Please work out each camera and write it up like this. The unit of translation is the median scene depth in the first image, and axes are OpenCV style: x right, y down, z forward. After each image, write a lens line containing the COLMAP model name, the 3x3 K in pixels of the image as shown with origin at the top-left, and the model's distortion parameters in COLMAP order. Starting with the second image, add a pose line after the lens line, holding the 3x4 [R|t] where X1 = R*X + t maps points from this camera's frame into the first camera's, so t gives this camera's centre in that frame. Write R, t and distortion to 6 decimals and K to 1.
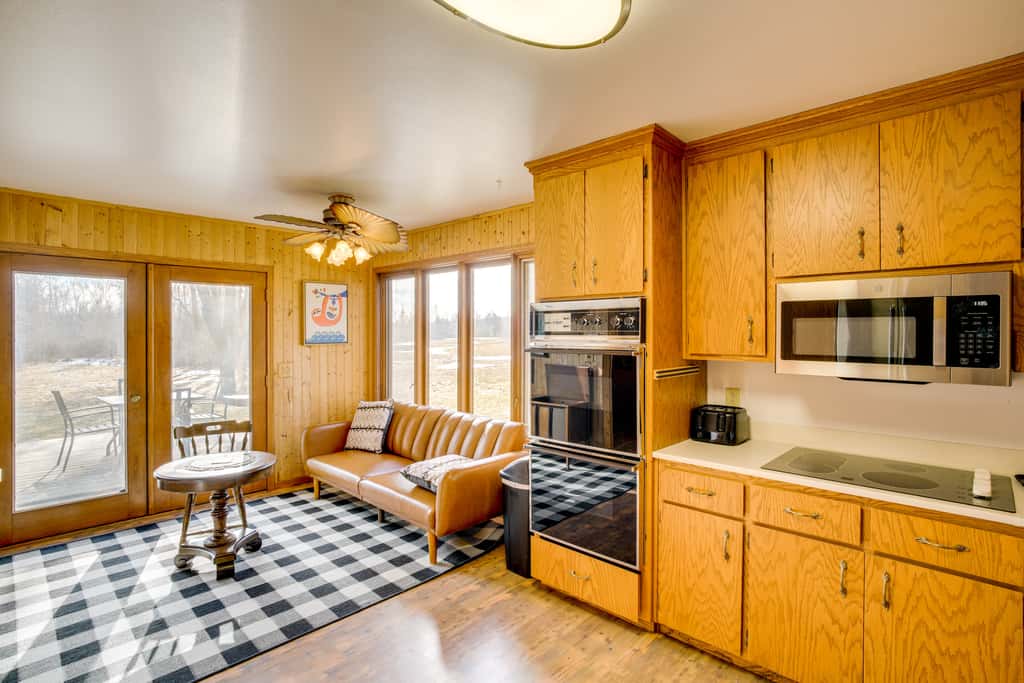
lens RADIAL K [[506.0, 0, 511.6], [0, 506.0, 331.8], [0, 0, 1]] dist [-0.013166, 0.000996]
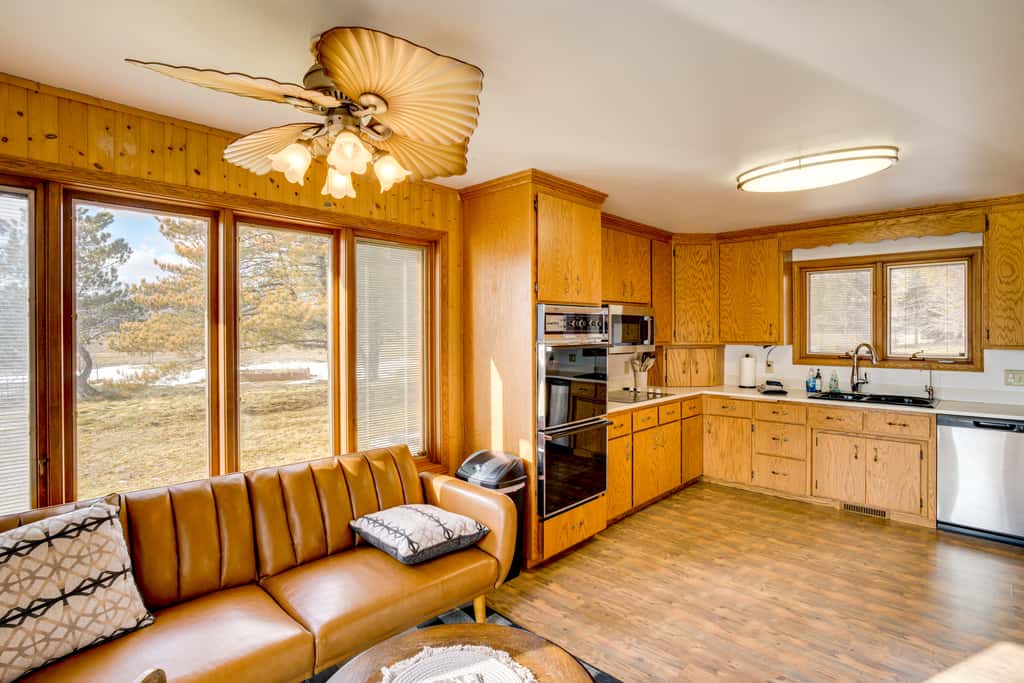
lens RADIAL K [[506.0, 0, 511.6], [0, 506.0, 331.8], [0, 0, 1]] dist [-0.013166, 0.000996]
pose [[0.003653, -0.003438, 0.999987, -0.669534], [-0.000269, 0.999994, 0.003439, -0.001735], [-0.999993, -0.000281, 0.003652, 0.691463]]
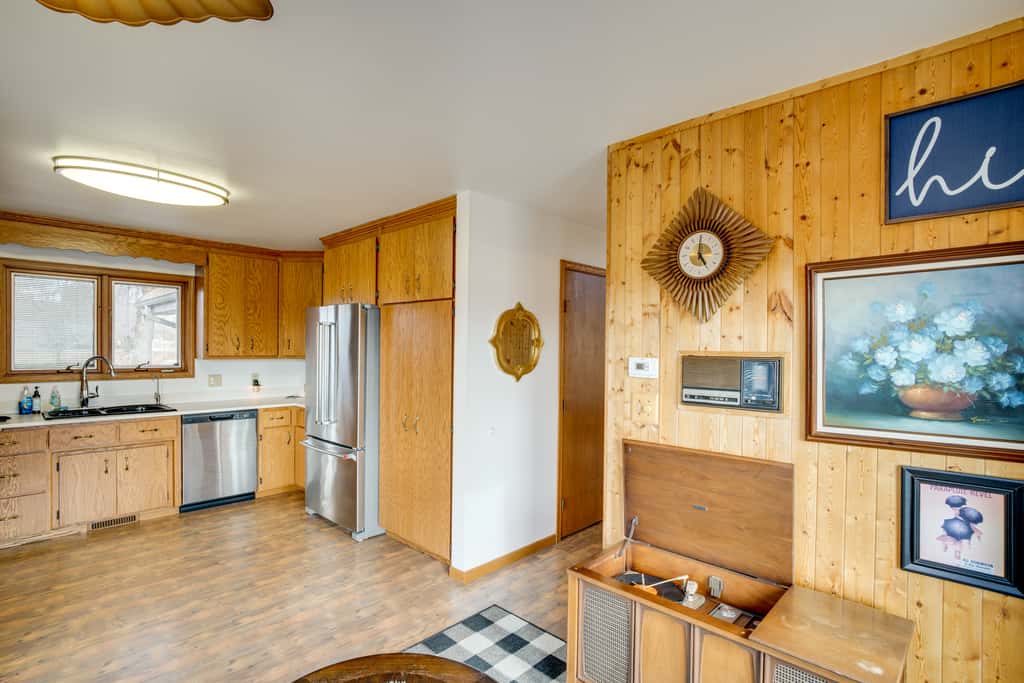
lens RADIAL K [[499.5, 0, 512.4], [0, 499.5, 354.1], [0, 0, 1]] dist [-0.034865, 0.016247]
pose [[-0.999918, -0.012686, 0.001703, -0.481577], [-0.012664, 0.999847, 0.012105, -0.001679], [-0.001856, 0.012083, -0.999925, 0.946375]]
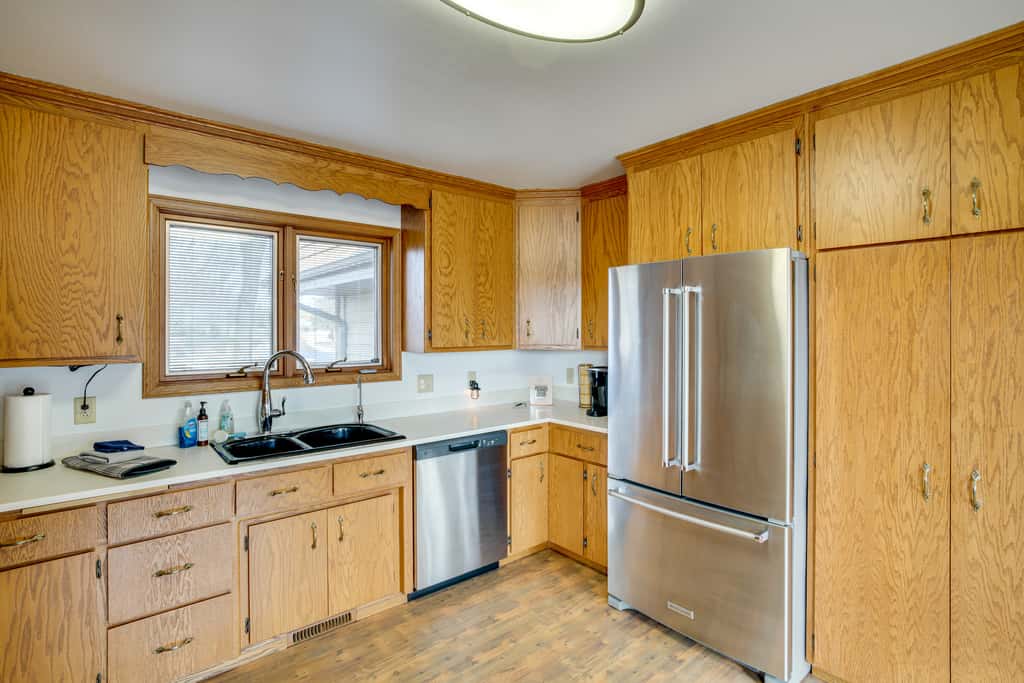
lens RADIAL K [[498.7, 0, 514.0], [0, 498.7, 328.0], [0, 0, 1]] dist [-0.035315, 0.015730]
pose [[-0.993745, 0.000870, 0.111674, -0.025325], [0.000528, 0.999995, -0.003091, -0.002157], [-0.111676, -0.003013, -0.993740, 0.569942]]
